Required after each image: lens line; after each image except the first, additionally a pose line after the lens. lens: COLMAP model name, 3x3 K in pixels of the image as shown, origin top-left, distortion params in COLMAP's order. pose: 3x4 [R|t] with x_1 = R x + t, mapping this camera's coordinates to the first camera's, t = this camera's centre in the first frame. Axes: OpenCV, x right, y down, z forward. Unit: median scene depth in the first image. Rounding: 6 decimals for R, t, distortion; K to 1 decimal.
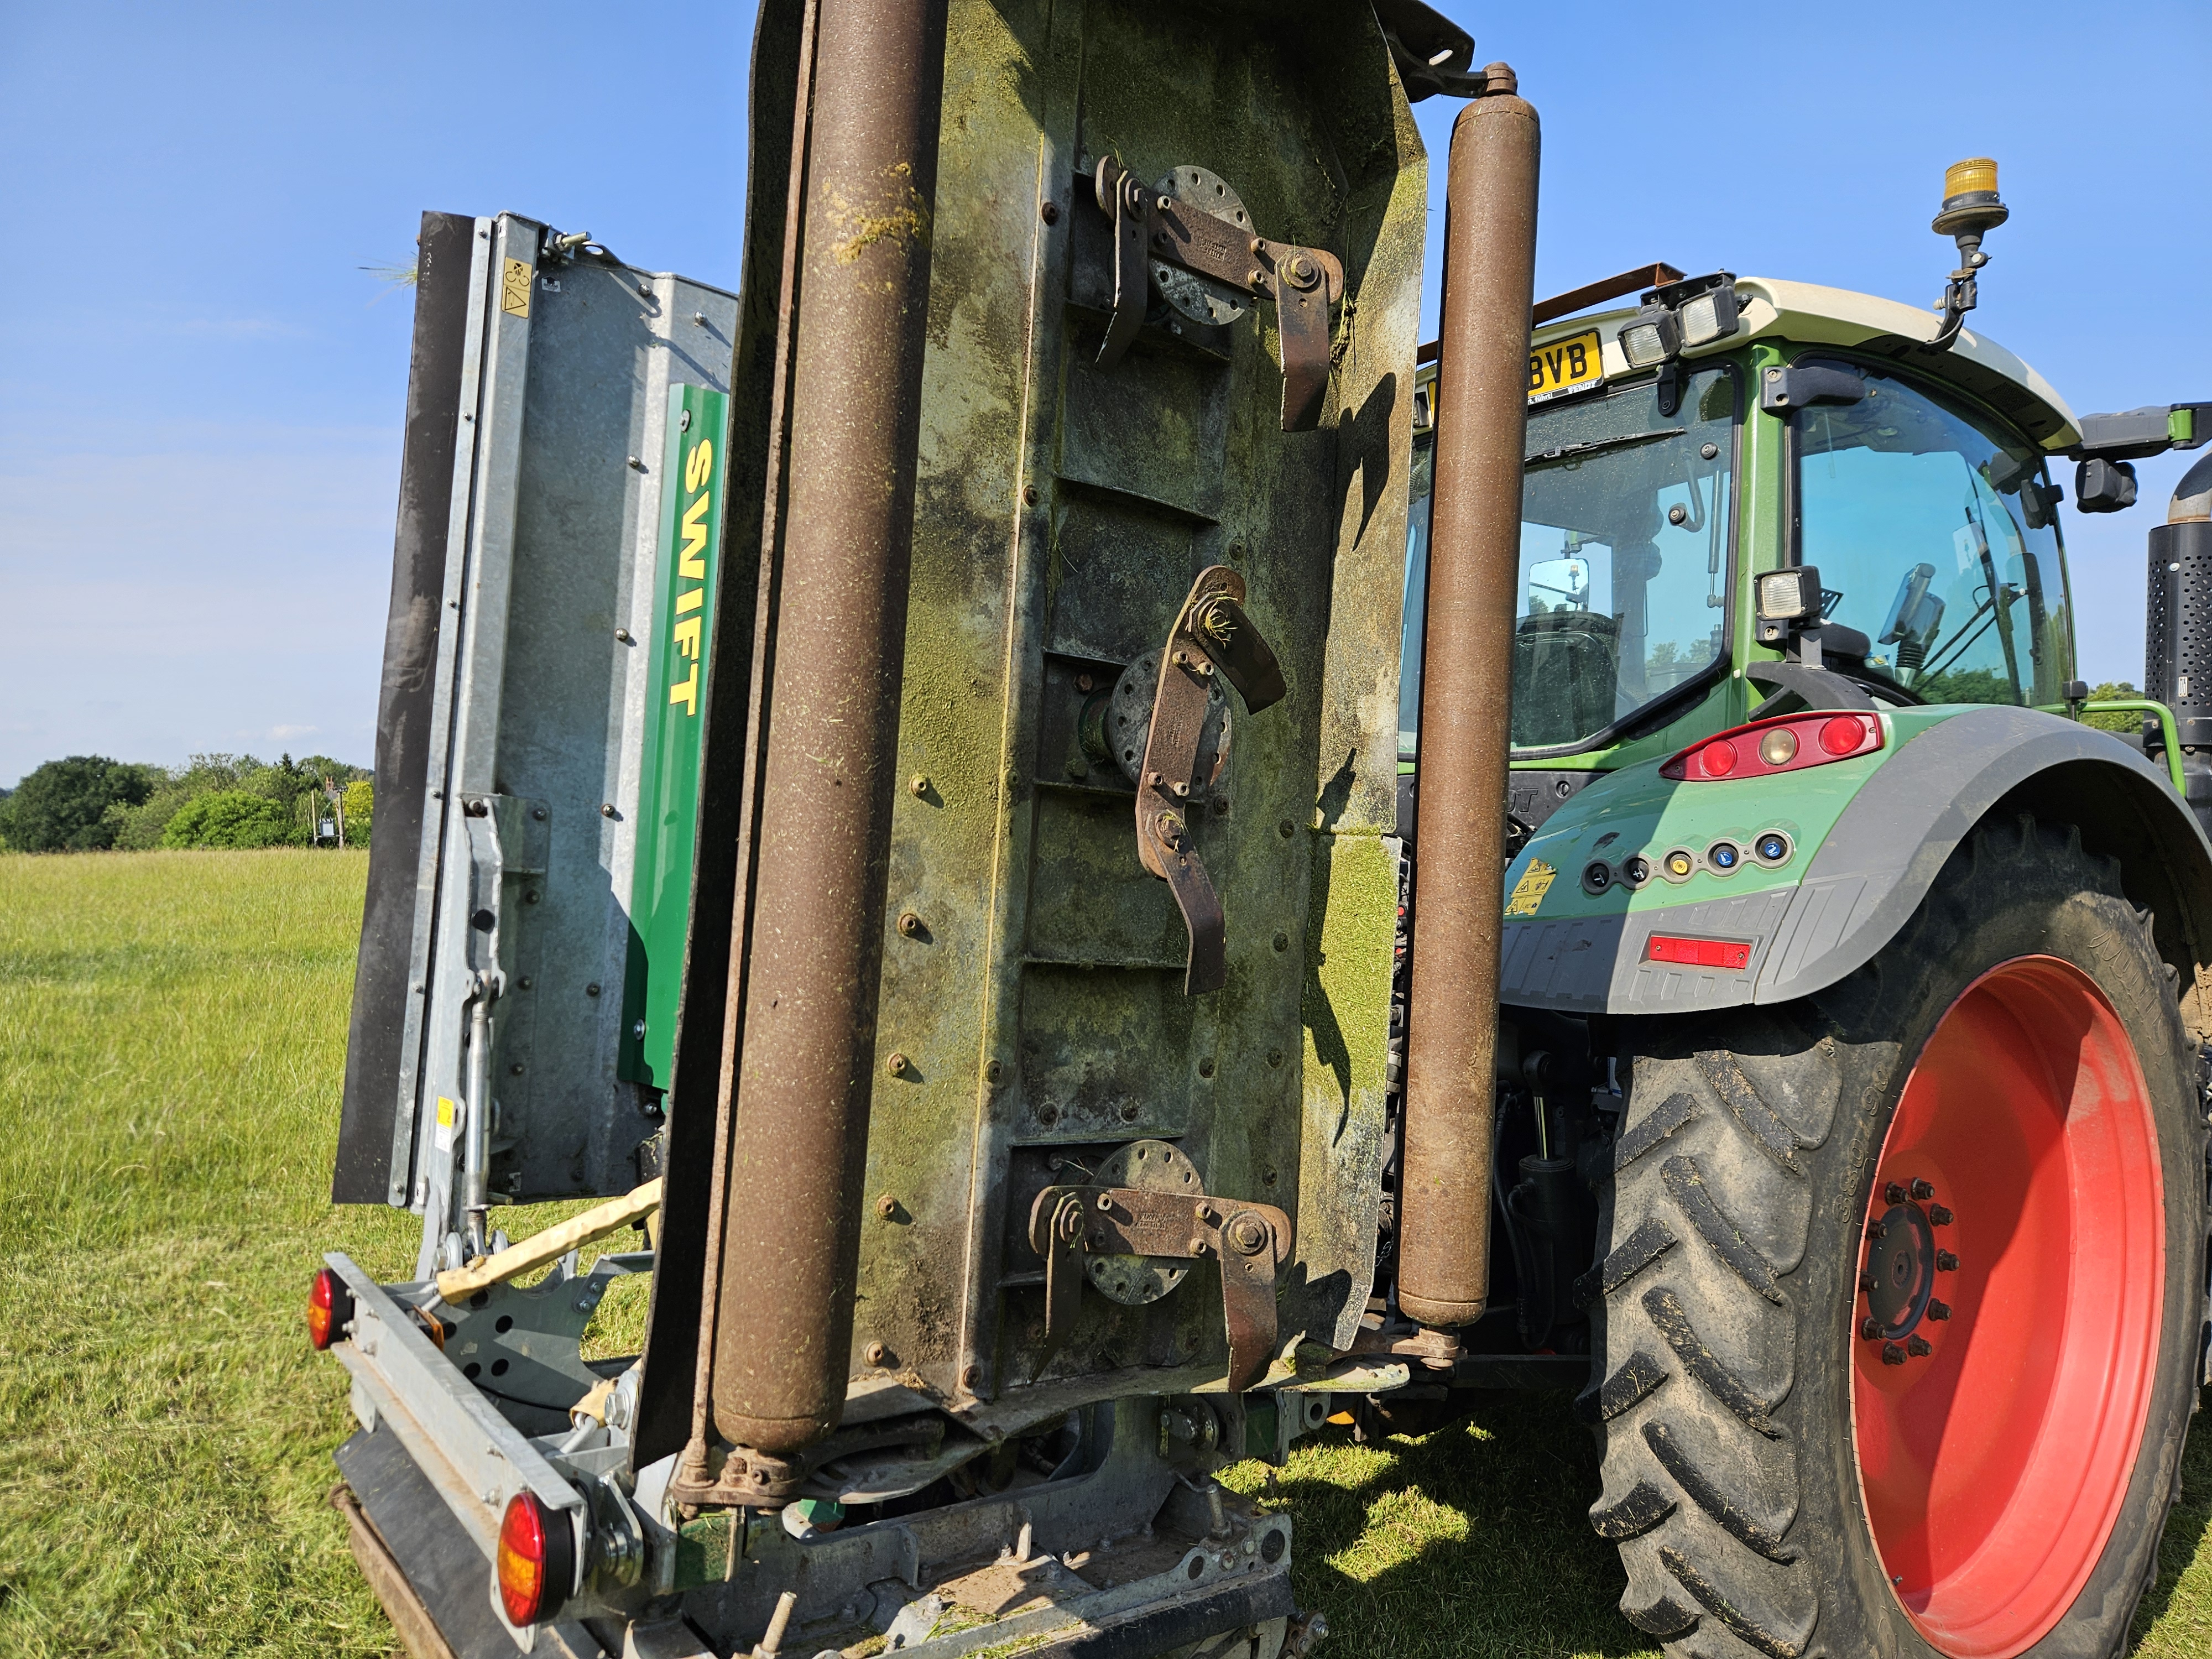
lens RADIAL K [[1425.7, 0, 1075.9], [0, 1425.7, 791.9], [0, 0, 1]] dist [0.050553, -0.040470]
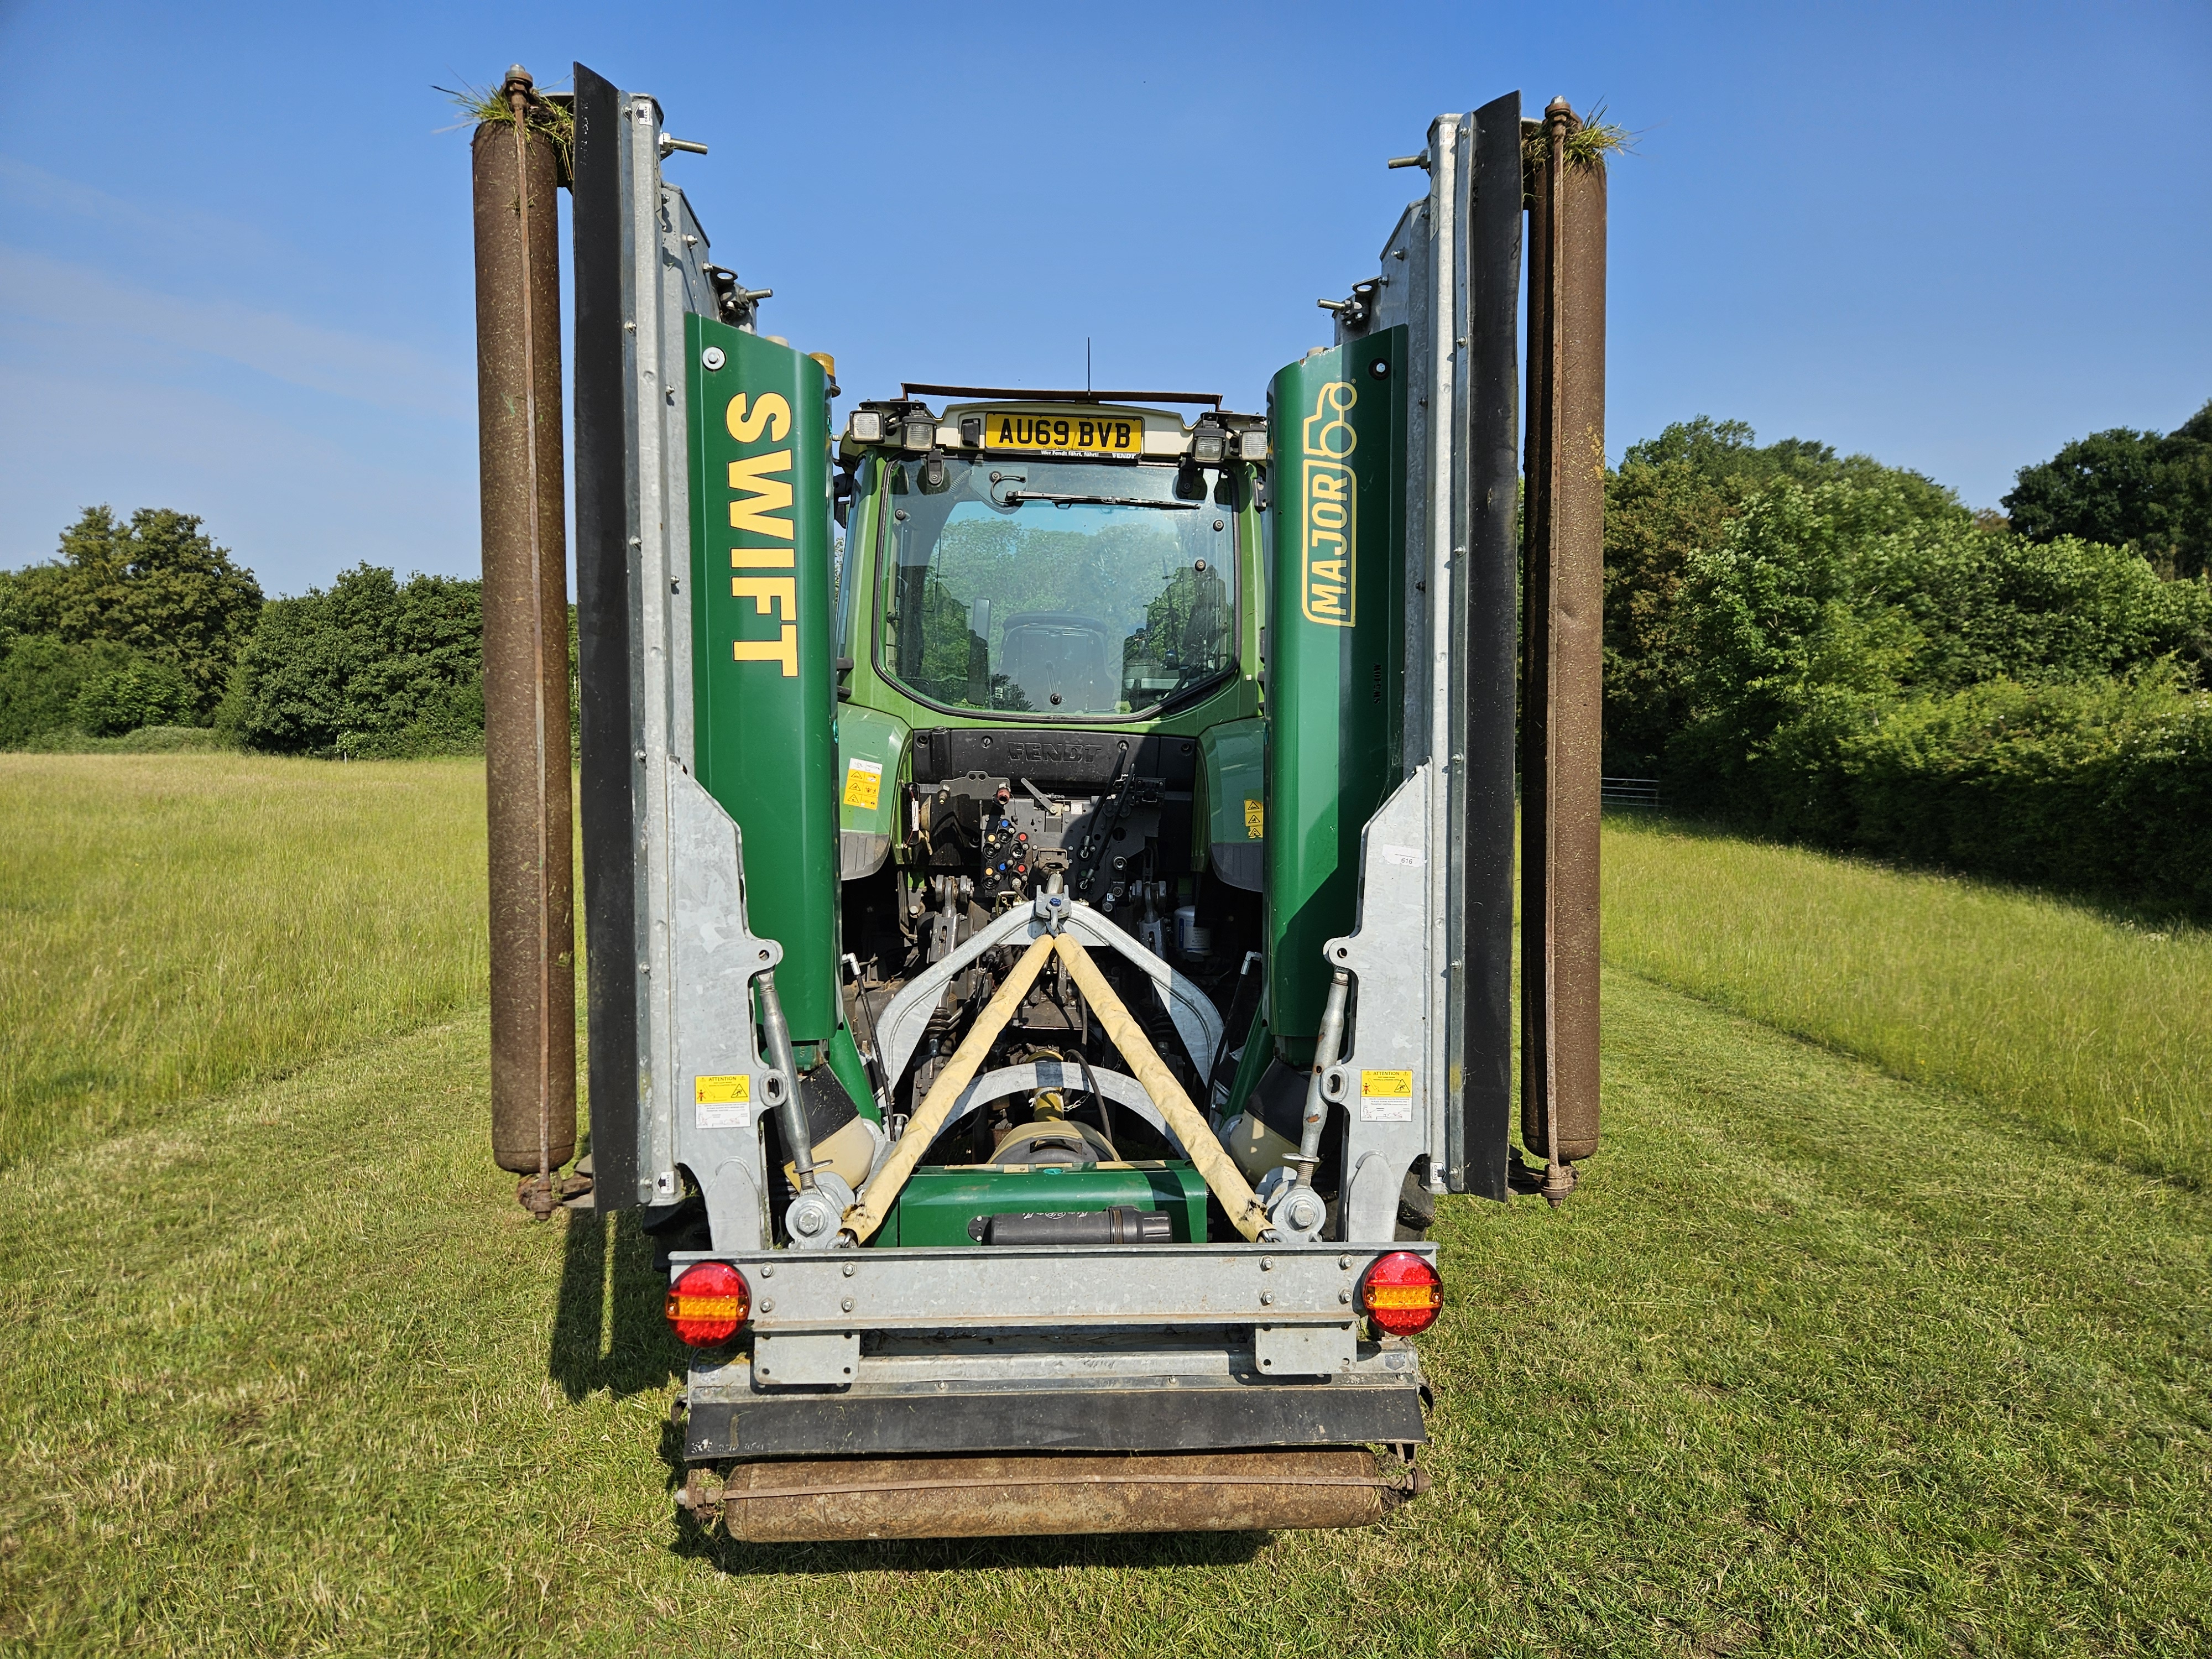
lens RADIAL K [[1382.7, 0, 1112.2], [0, 1382.7, 844.5], [0, 0, 1]] dist [0.041812, -0.031795]
pose [[0.596271, -0.053300, 0.801012, -0.889102], [-0.021485, 0.996377, 0.082293, -0.020175], [-0.802496, -0.066279, 0.592965, 0.224488]]
